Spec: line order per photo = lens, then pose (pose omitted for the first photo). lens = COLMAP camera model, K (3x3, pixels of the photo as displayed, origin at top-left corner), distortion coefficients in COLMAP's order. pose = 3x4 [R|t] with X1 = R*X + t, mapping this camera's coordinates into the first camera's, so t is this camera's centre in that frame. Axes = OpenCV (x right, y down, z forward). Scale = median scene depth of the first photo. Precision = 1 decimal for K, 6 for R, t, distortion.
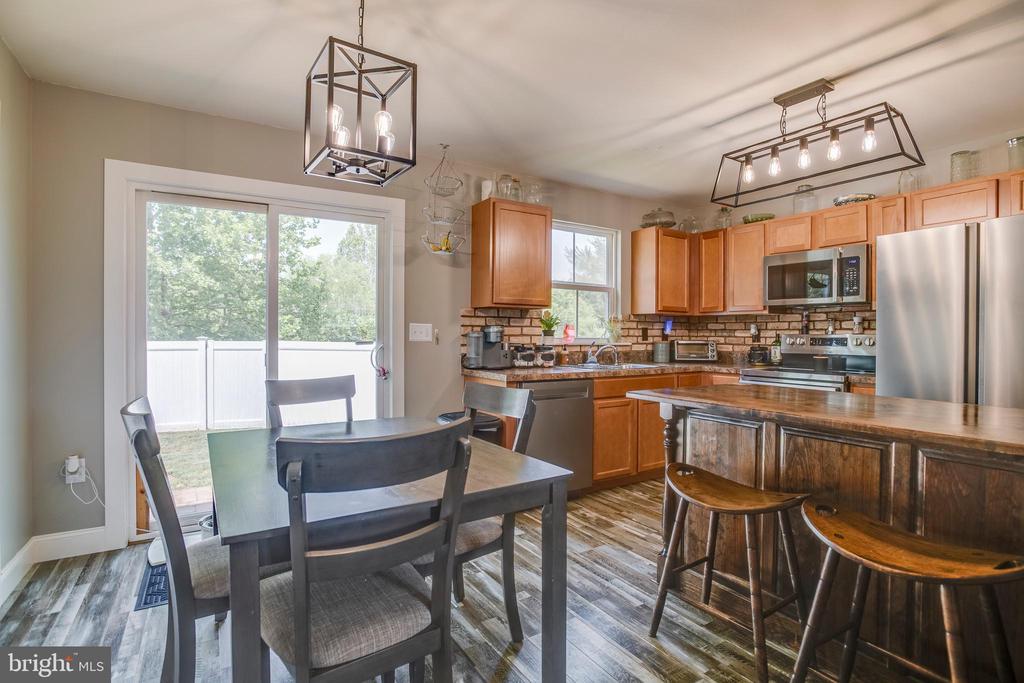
lens RADIAL K [[514.1, 0, 525.1], [0, 514.1, 336.5], [0, 0, 1]] dist [-0.037118, 0.012075]
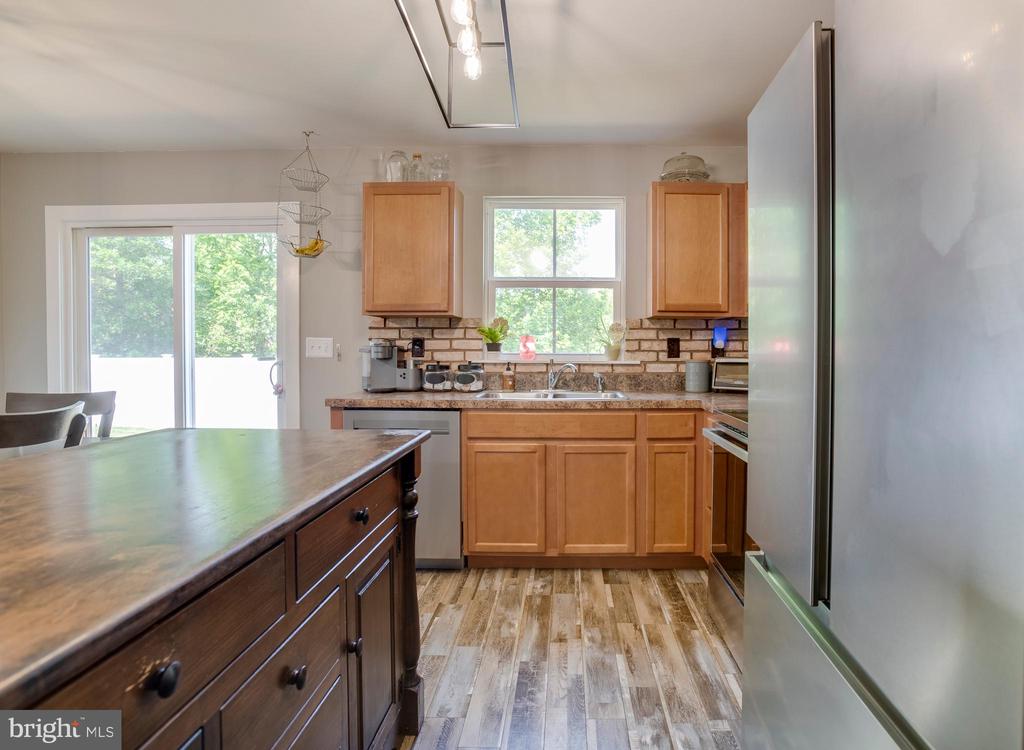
lens RADIAL K [[564.1, 0, 561.2], [0, 564.1, 352.6], [0, 0, 1]] dist [-0.048405, 0.018151]
pose [[0.828293, 0.000281, -0.560295, 0.623972], [0.000641, 0.999999, 0.001449, 0.000116], [0.560295, -0.001559, 0.828292, 0.384613]]
